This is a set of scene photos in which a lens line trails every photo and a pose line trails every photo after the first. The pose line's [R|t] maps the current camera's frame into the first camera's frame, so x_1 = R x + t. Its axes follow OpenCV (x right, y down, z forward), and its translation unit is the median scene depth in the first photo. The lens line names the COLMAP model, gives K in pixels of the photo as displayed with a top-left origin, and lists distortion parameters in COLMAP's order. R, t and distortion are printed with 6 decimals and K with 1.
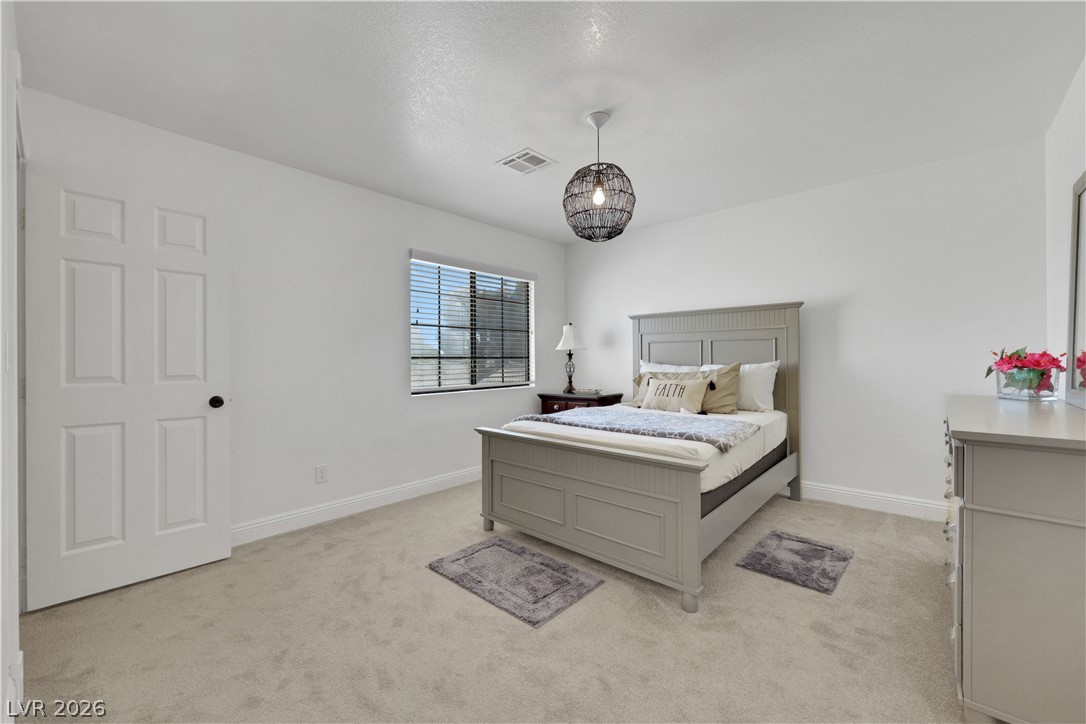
lens RADIAL K [[445.2, 0, 543.0], [0, 445.2, 362.0], [0, 0, 1]] dist [0.000090, -0.000055]
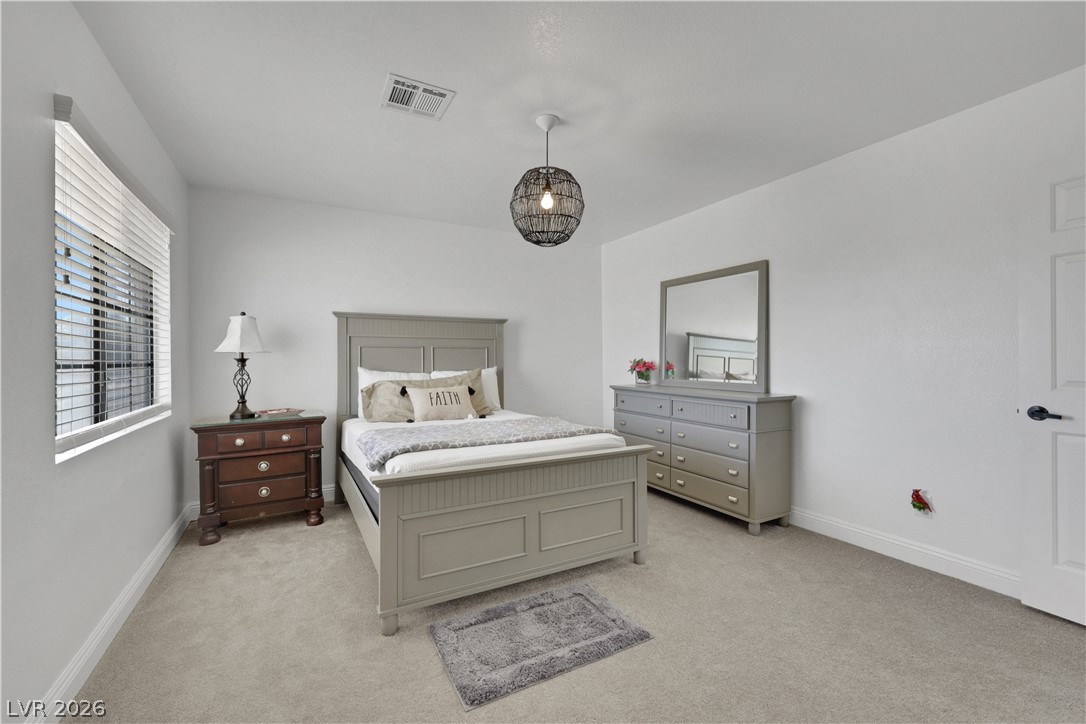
lens RADIAL K [[445.2, 0, 543.0], [0, 445.2, 362.0], [0, 0, 1]] dist [0.000090, -0.000055]
pose [[0.325779, -0.000008, 0.945446, -0.613176], [0.008980, 0.999955, -0.003086, -0.011058], [-0.945403, 0.009496, 0.325765, 0.532826]]
